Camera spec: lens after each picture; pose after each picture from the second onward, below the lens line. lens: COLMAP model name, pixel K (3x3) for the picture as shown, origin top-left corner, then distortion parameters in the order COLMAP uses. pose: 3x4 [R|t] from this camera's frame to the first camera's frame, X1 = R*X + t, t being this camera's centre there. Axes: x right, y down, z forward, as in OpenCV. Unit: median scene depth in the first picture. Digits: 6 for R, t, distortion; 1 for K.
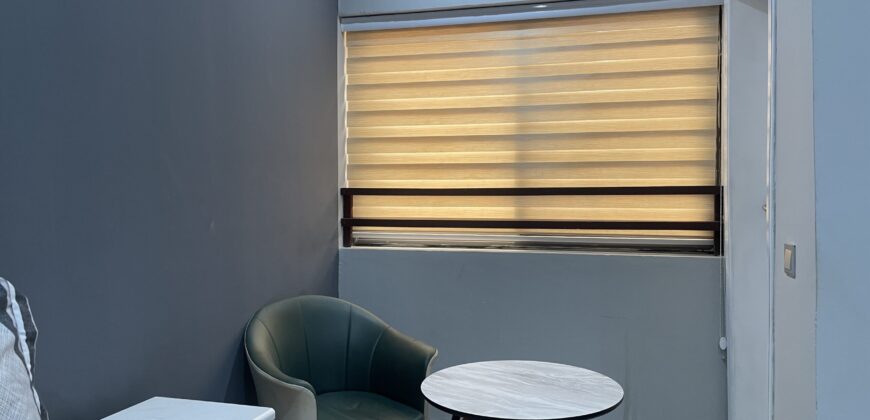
lens RADIAL K [[657.6, 0, 434.7], [0, 657.6, 203.3], [0, 0, 1]] dist [0.049900, -0.042474]
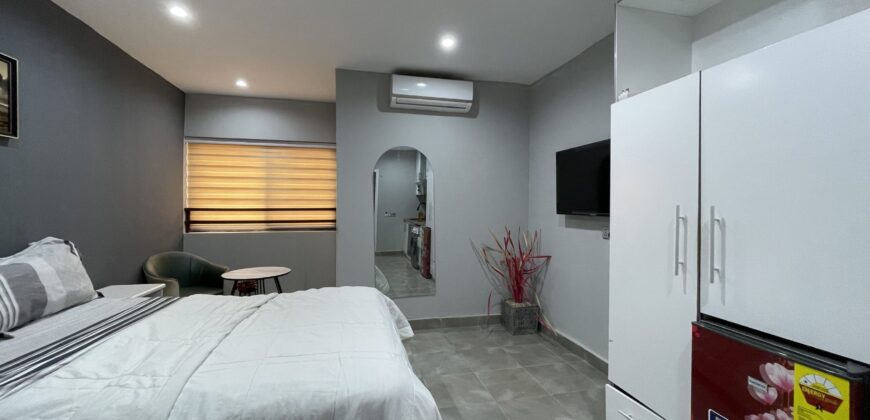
lens RADIAL K [[350.9, 0, 434.0], [0, 350.9, 207.5], [0, 0, 1]] dist [-0.005999, 0.001855]
pose [[0.874550, 0.001573, 0.484934, 0.033778], [0.001847, 0.999977, -0.006574, -0.015430], [-0.484933, 0.006645, 0.874526, -0.568491]]
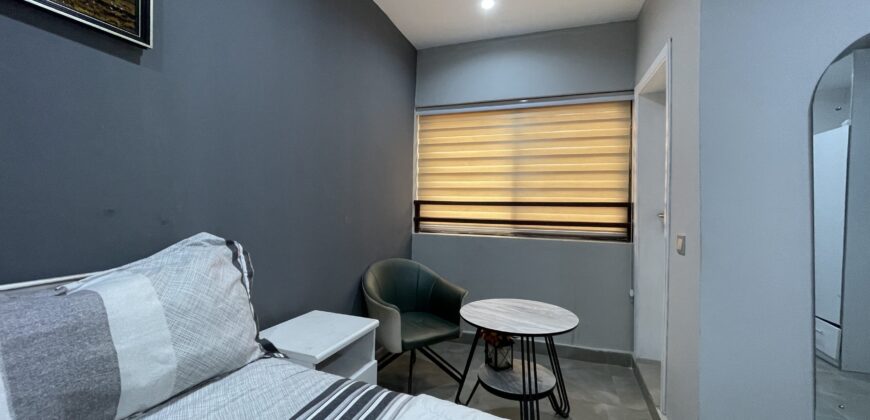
lens RADIAL K [[350.9, 0, 431.3], [0, 350.9, 205.8], [0, 0, 1]] dist [-0.005999, 0.001855]
pose [[0.996525, 0.019179, -0.081061, -0.016645], [-0.020619, 0.999643, -0.016966, 0.008209], [0.080707, 0.018578, 0.996565, 0.035098]]
